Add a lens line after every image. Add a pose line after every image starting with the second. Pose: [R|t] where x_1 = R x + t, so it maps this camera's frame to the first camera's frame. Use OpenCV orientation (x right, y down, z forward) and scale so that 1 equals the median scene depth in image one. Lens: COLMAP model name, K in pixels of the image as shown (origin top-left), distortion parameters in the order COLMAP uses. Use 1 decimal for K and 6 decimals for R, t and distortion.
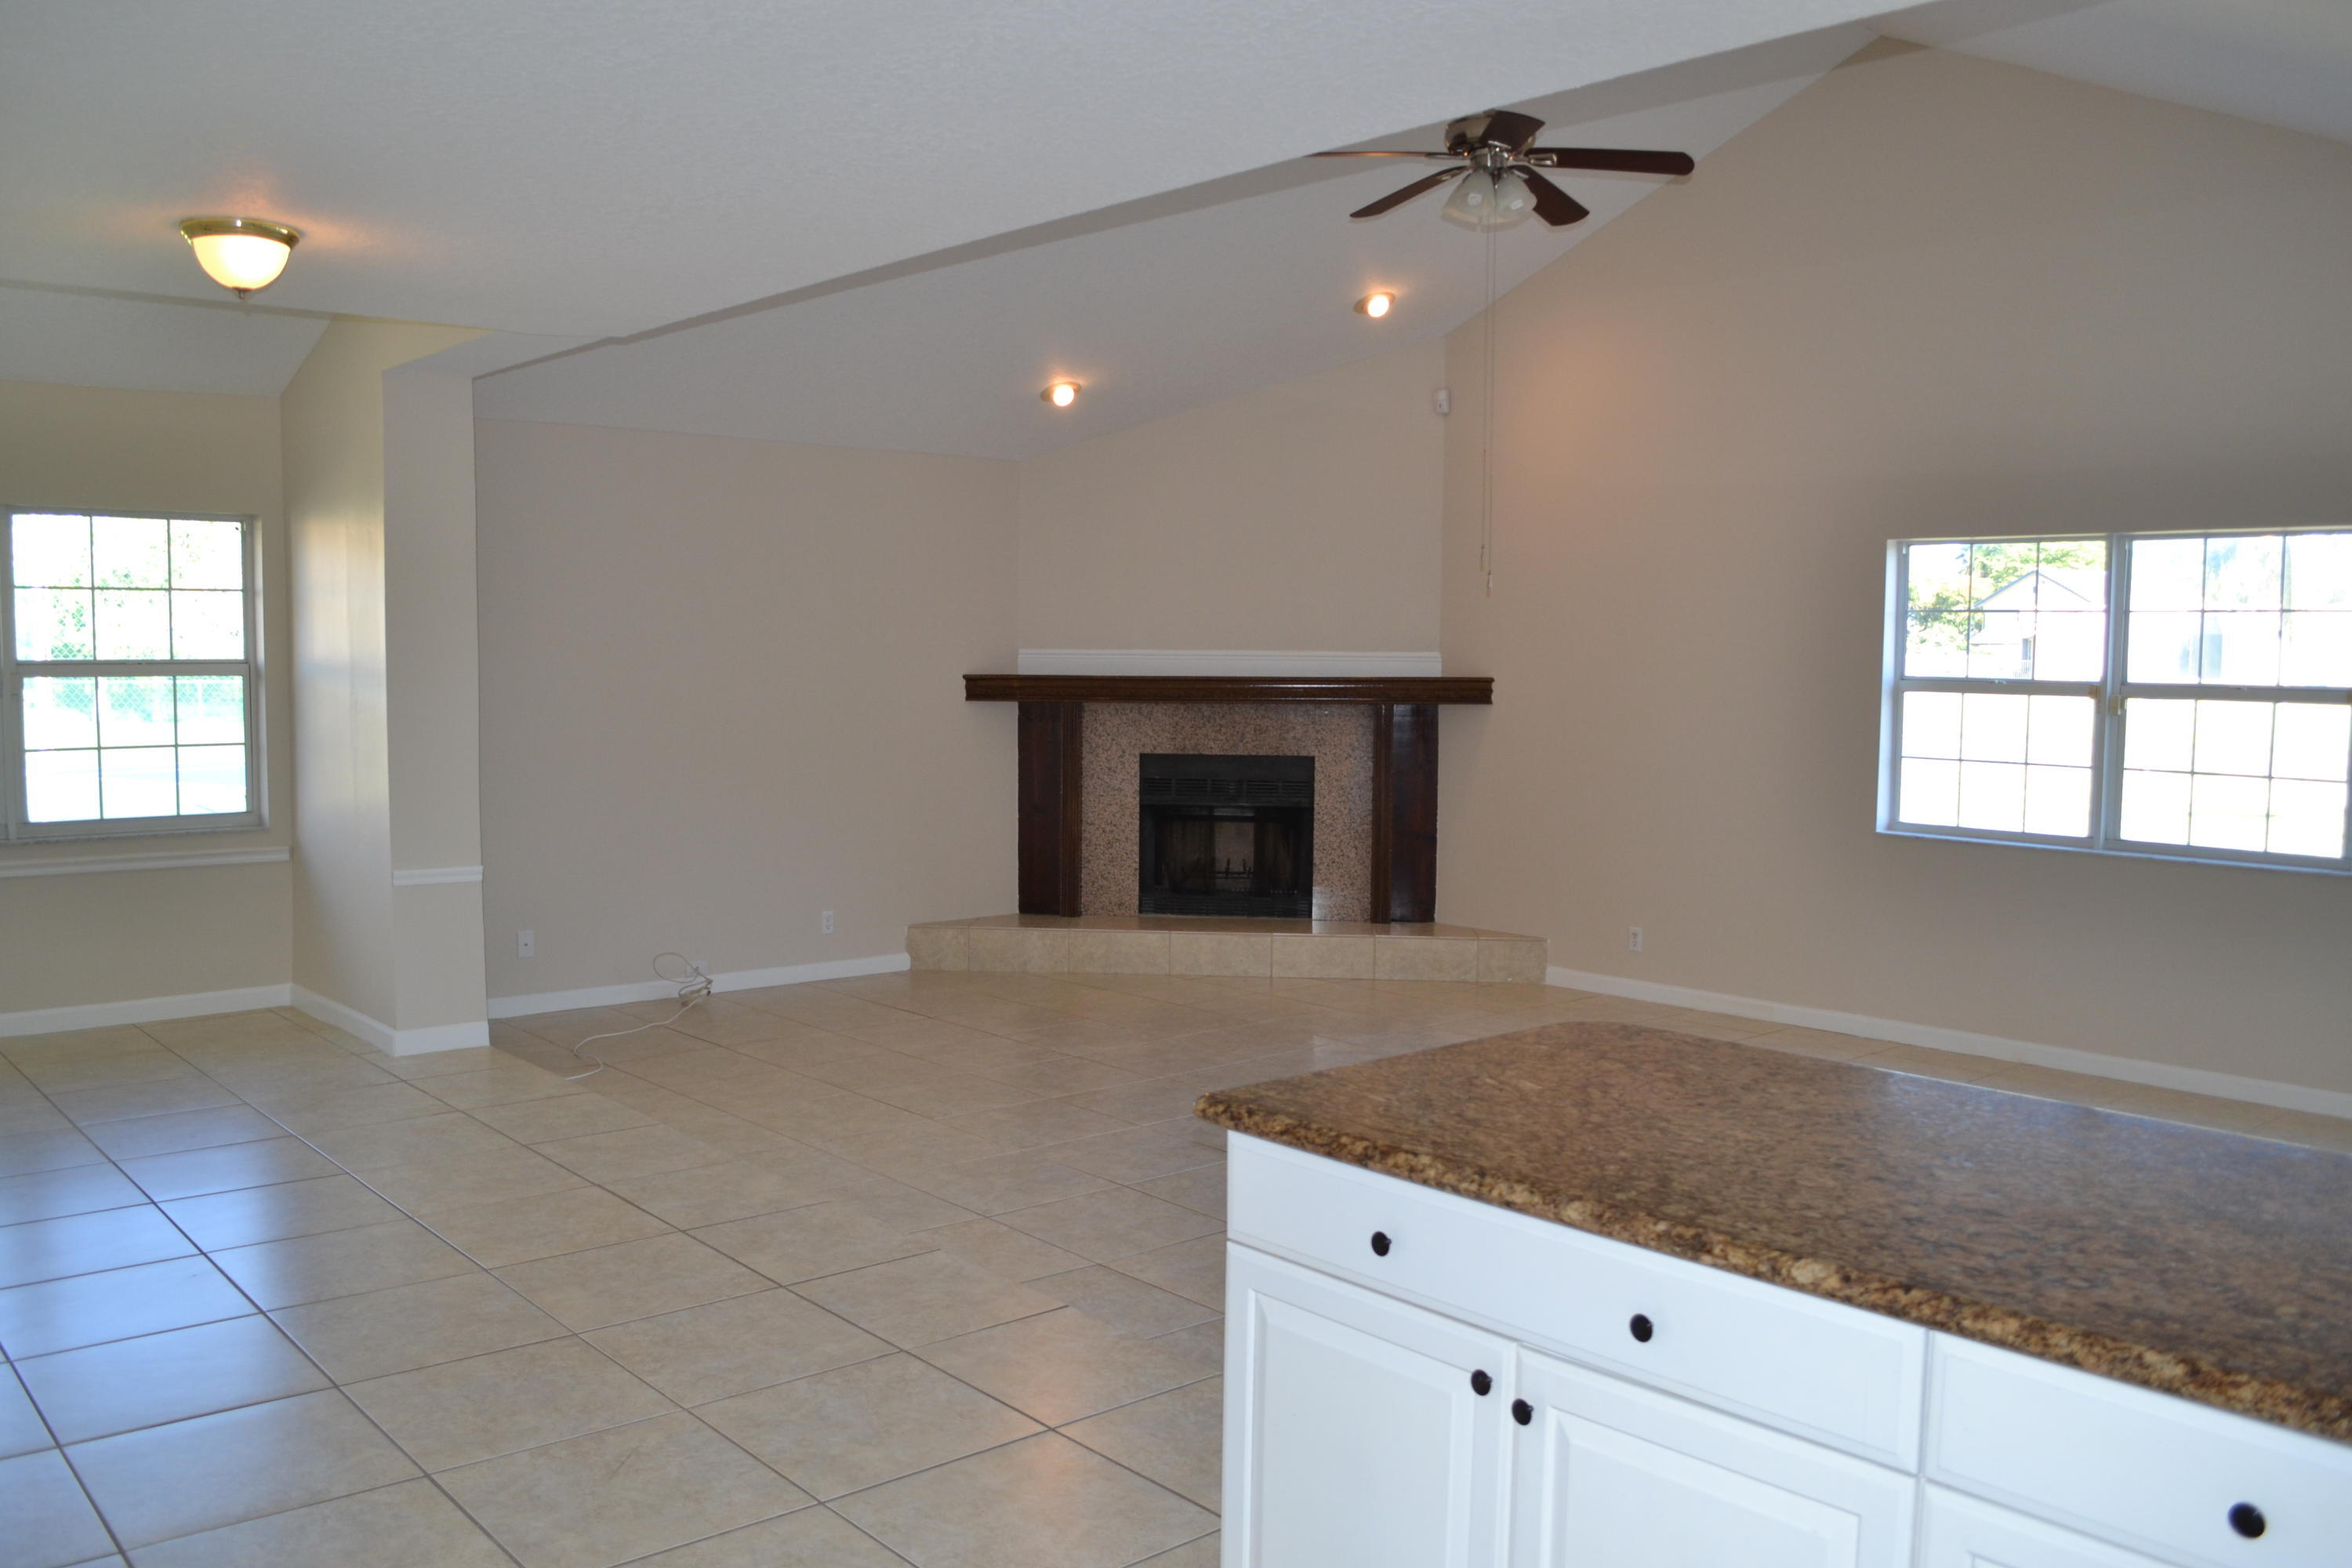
lens RADIAL K [[1902.5, 0, 1176.0], [0, 1902.5, 784.0], [0, 0, 1]] dist [-0.088610, 0.010462]
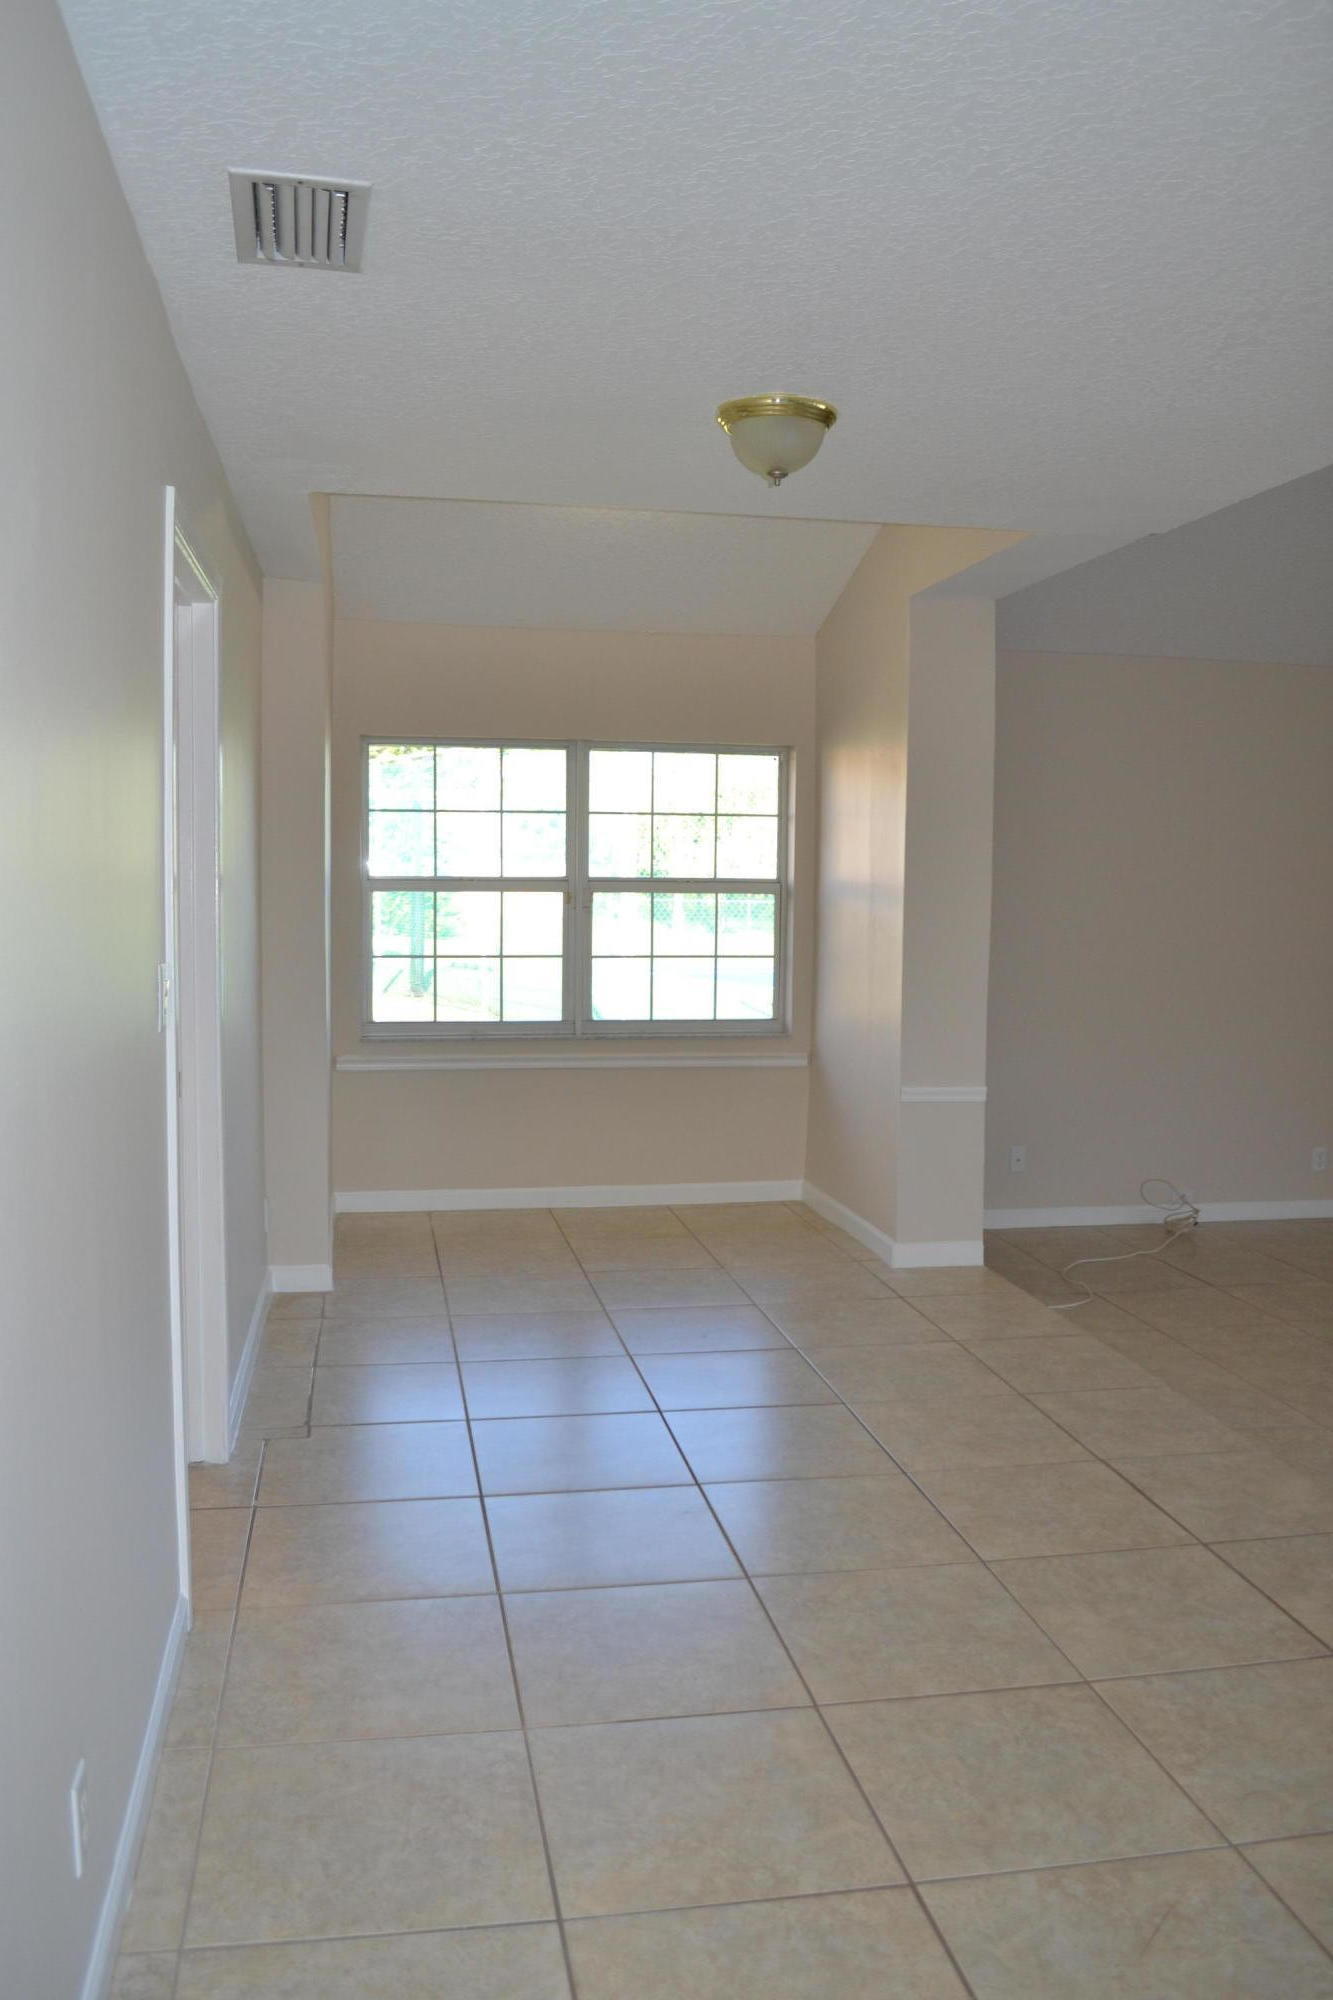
lens RADIAL K [[1617.7, 0, 648.4], [0, 1617.7, 965.9], [0, 0, 1]] dist [-0.088610, 0.010462]
pose [[0.853944, 0.034612, -0.519212, -0.067256], [-0.044177, 0.999005, -0.006061, -0.006771], [0.518486, 0.028113, 0.854624, 0.144142]]
